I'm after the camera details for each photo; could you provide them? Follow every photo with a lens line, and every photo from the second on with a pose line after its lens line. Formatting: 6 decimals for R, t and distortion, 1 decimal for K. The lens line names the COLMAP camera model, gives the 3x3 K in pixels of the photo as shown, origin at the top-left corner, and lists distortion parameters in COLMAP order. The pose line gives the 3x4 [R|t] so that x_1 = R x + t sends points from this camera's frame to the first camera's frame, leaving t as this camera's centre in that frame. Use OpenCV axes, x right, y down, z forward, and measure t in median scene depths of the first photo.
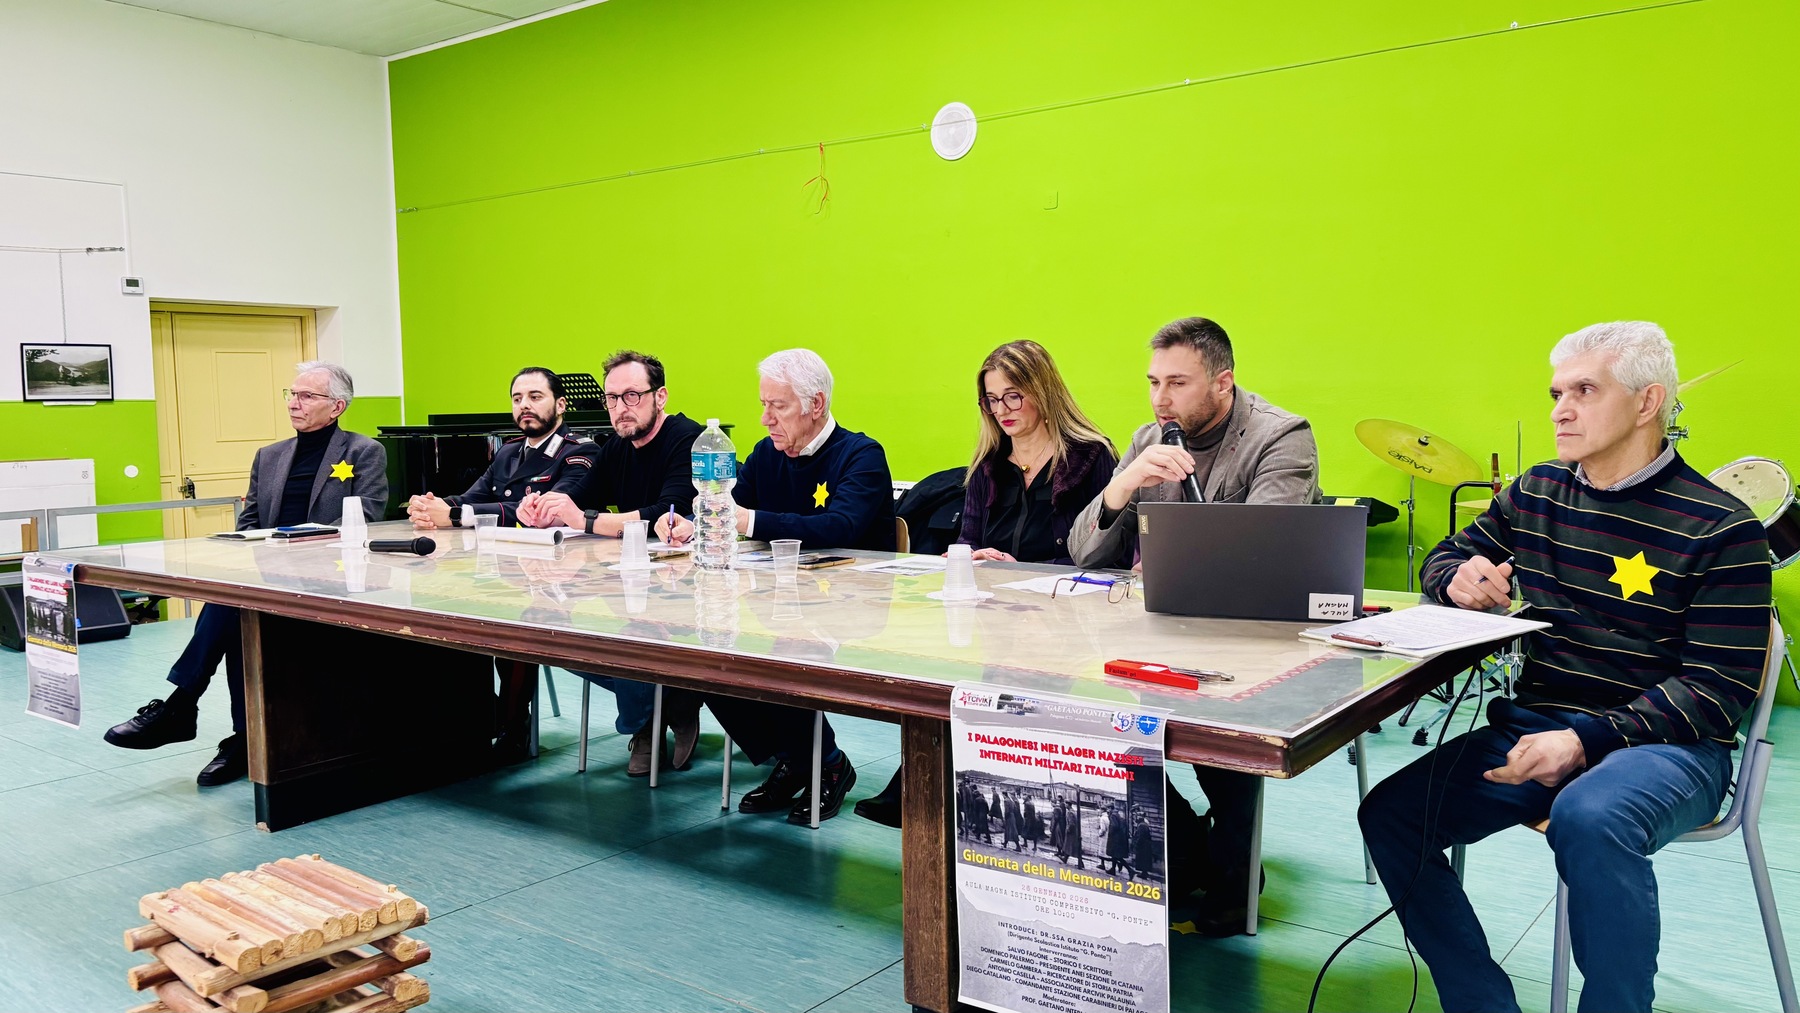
lens RADIAL K [[1338.6, 0, 893.5], [0, 1338.6, 504.0], [0, 0, 1]] dist [0.038506, -0.026418]
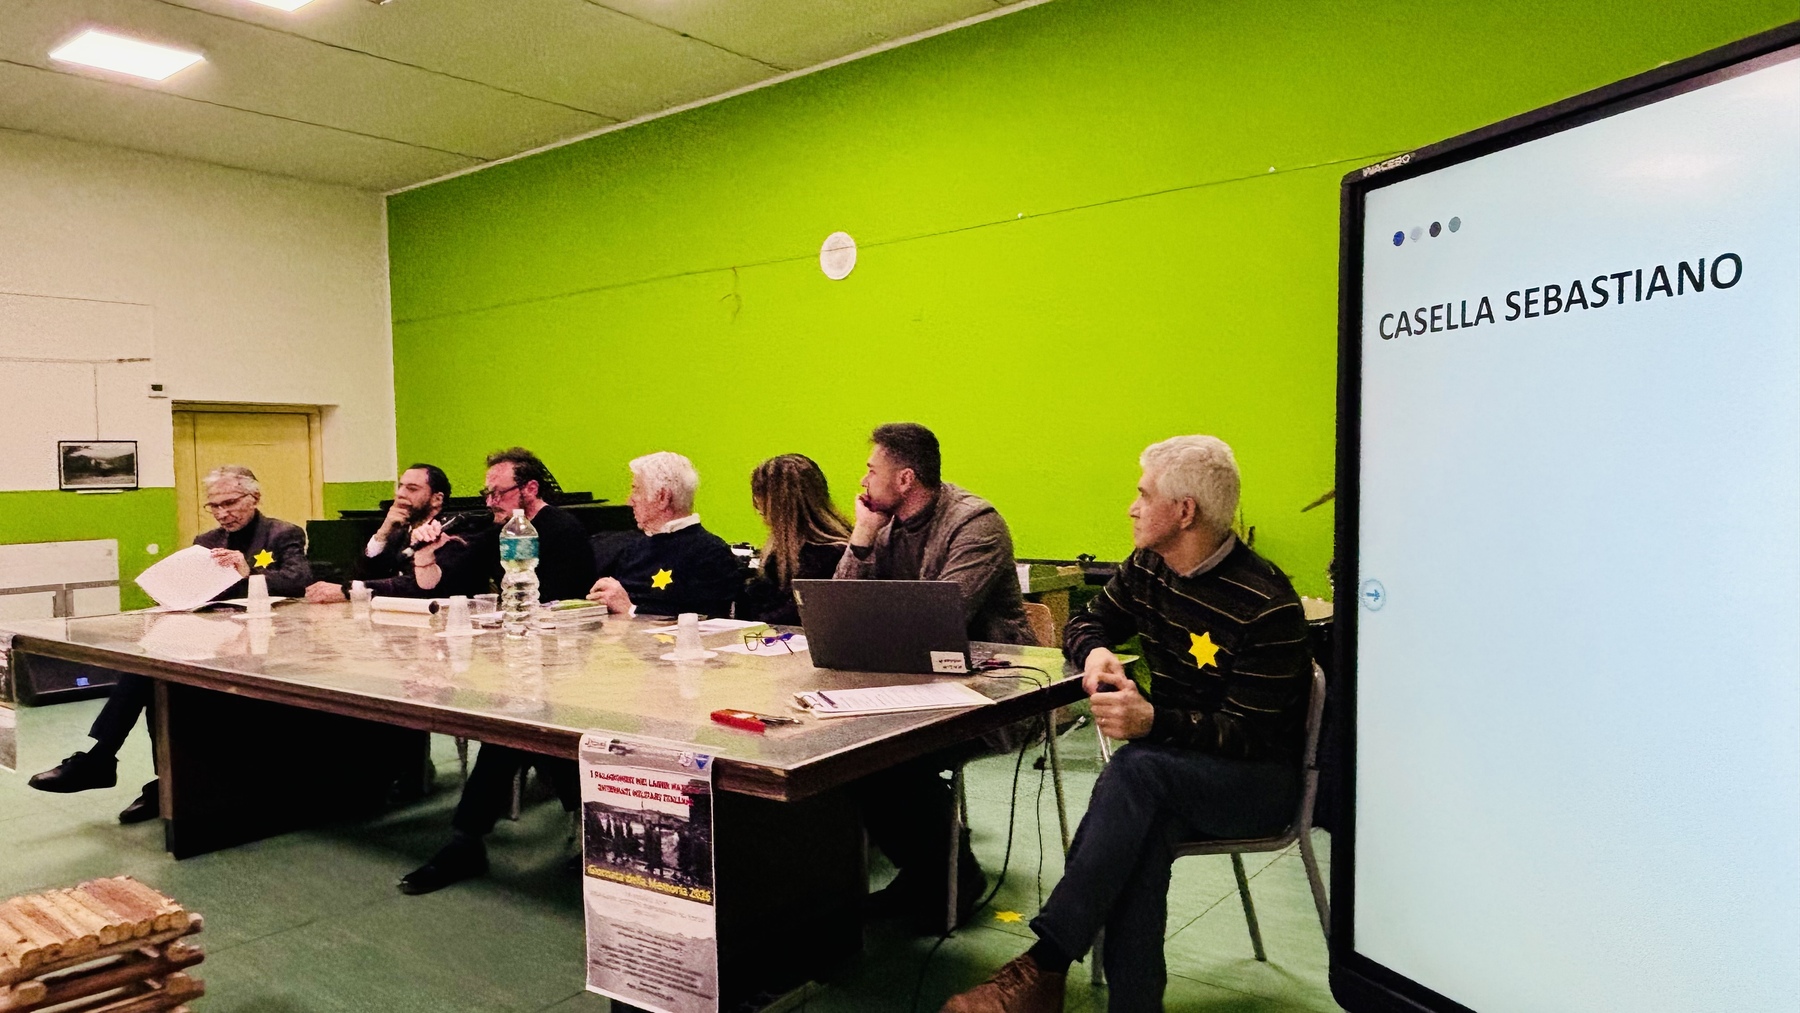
lens RADIAL K [[1187.7, 0, 902.9], [0, 1187.7, 499.6], [0, 0, 1]] dist [0.013554, -0.026559]
pose [[0.999922, -0.009861, 0.007601, 0.284716], [0.010265, 0.998426, -0.055129, -0.014492], [-0.007046, 0.055203, 0.998450, -0.104039]]
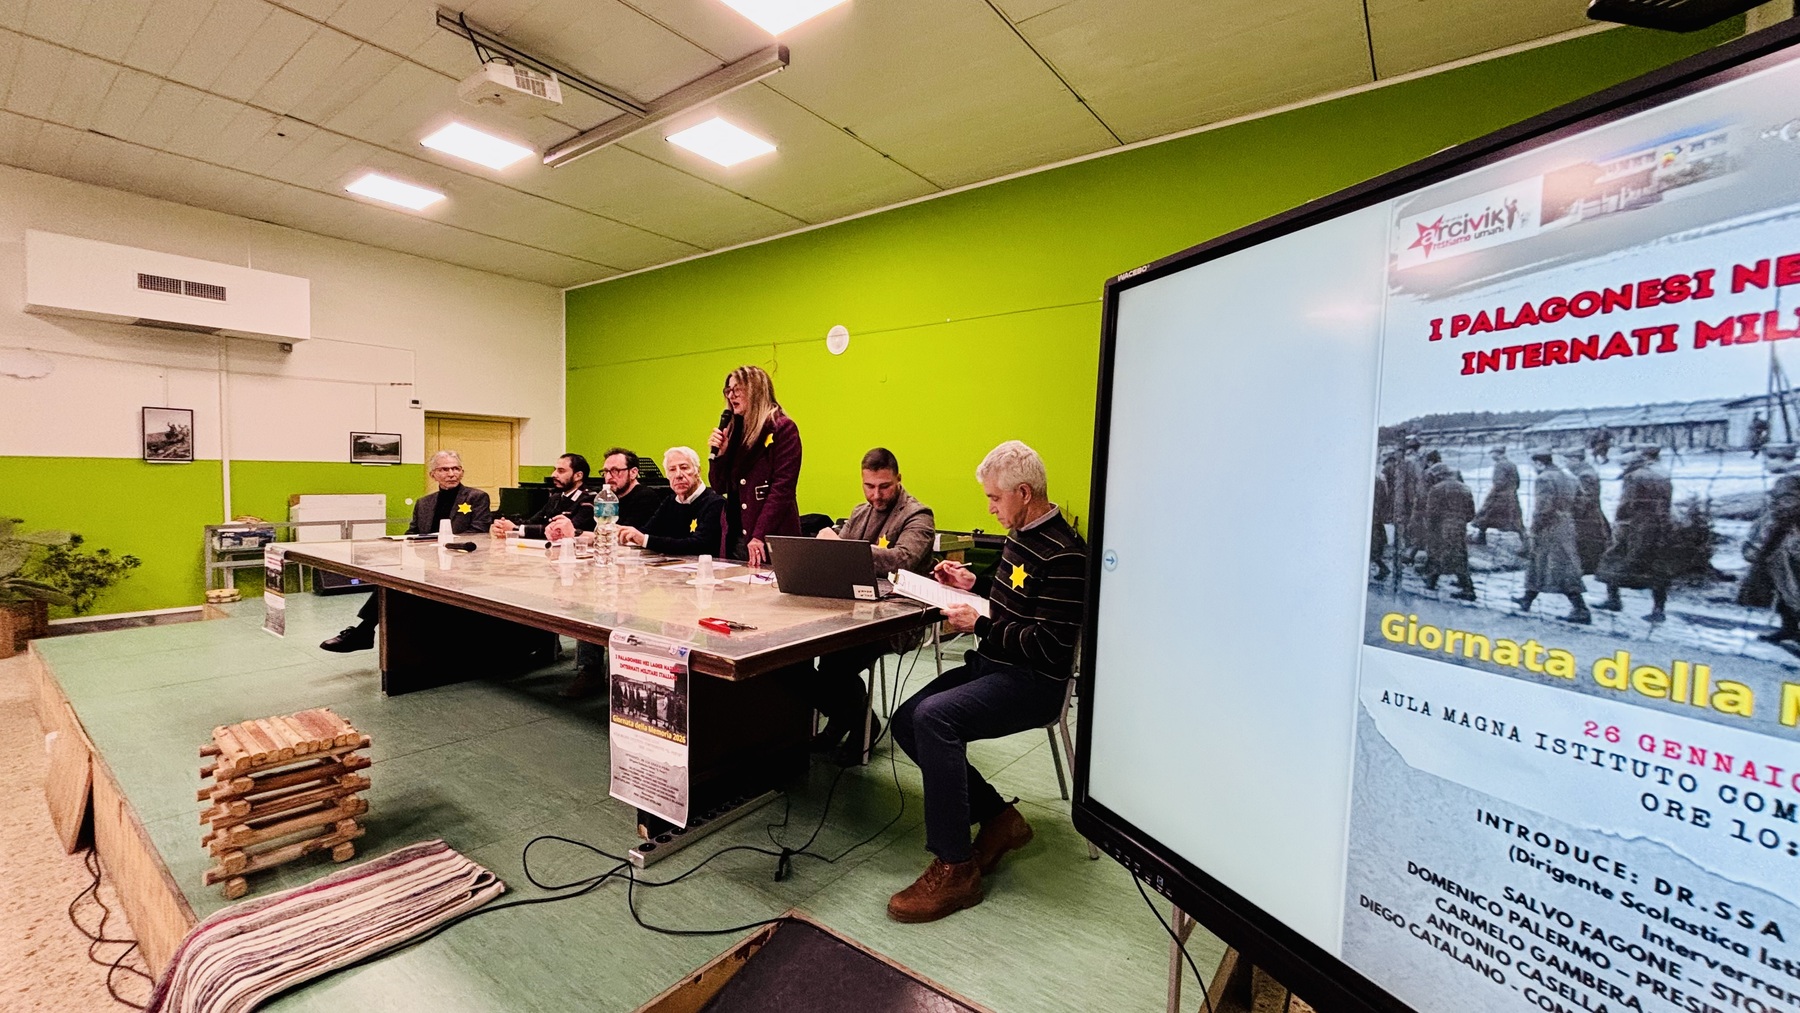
lens RADIAL K [[711.7, 0, 905.5], [0, 711.7, 504.4], [0, 0, 1]] dist [-0.011119, 0.003158]
pose [[0.998813, 0.033953, 0.034914, 0.355399], [-0.032541, 0.998661, -0.040226, -0.012826], [-0.036233, 0.039042, 0.998580, -0.031156]]
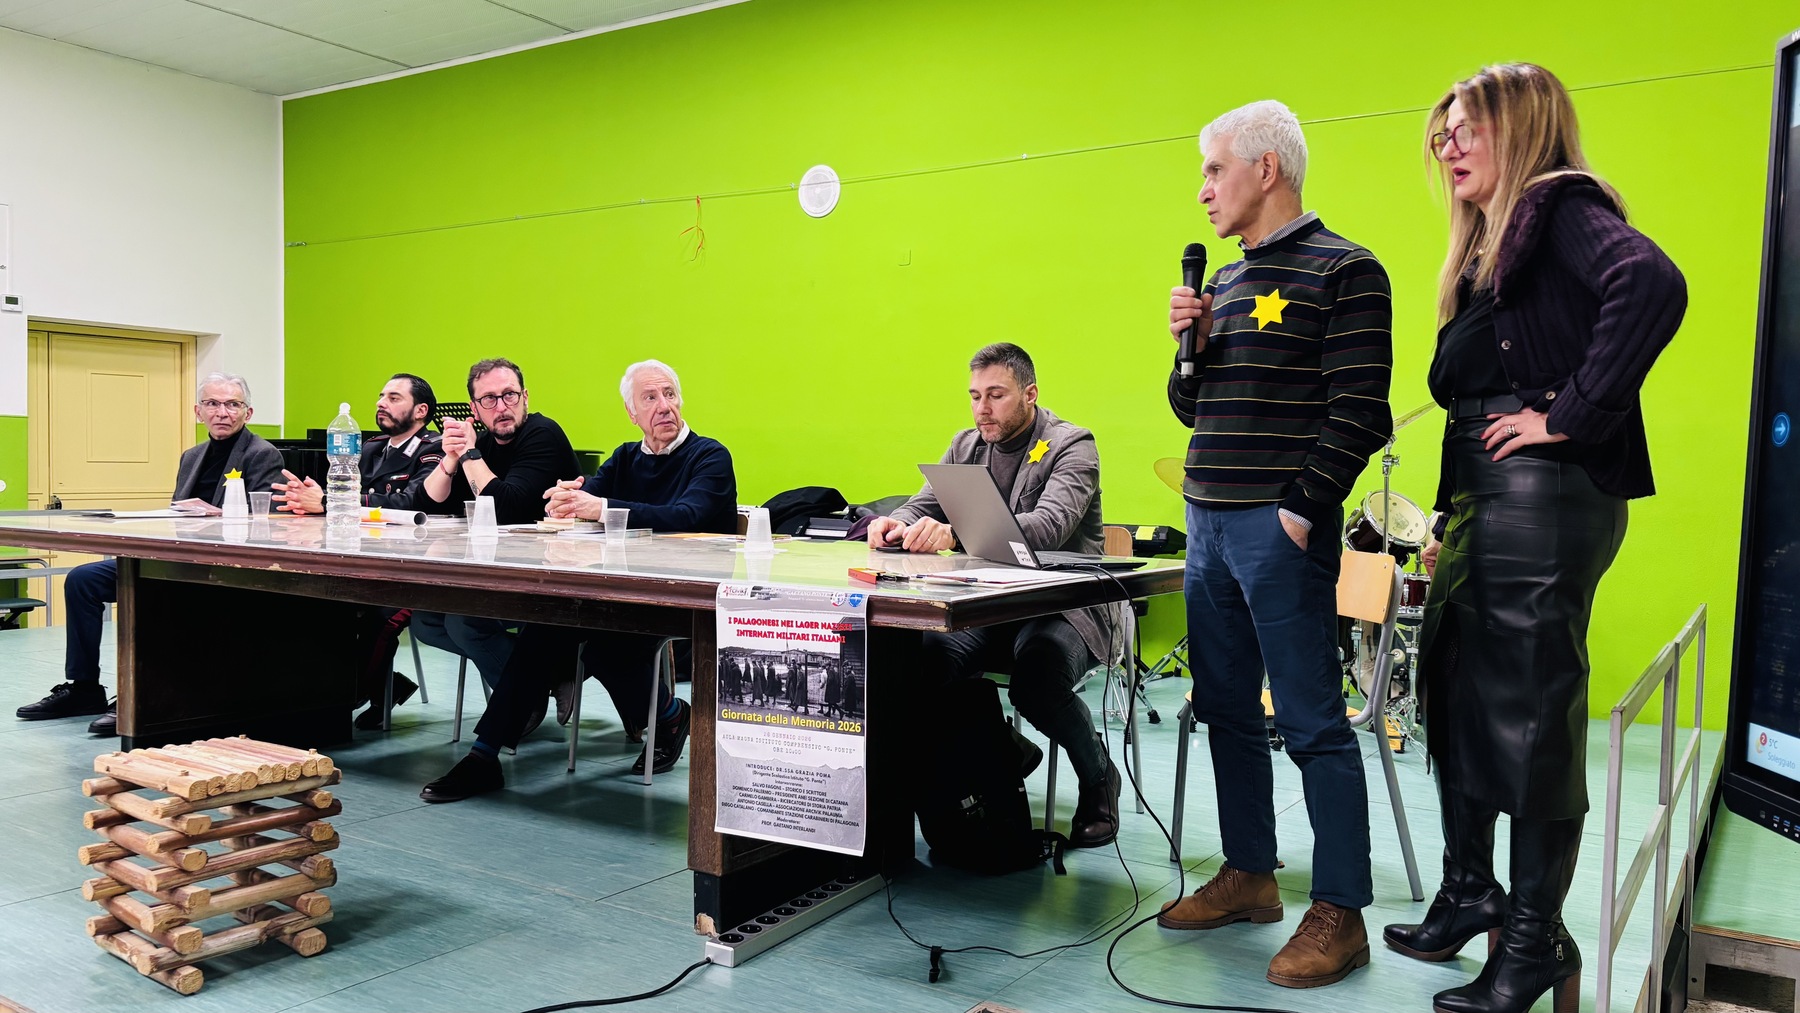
lens RADIAL K [[1338.6, 0, 908.8], [0, 1338.6, 509.9], [0, 0, 1]] dist [0.038506, -0.026418]
pose [[0.995778, 0.029947, 0.086772, 0.094640], [-0.025609, 0.998386, -0.050685, 0.107874], [-0.088150, 0.048249, 0.994938, -0.247057]]
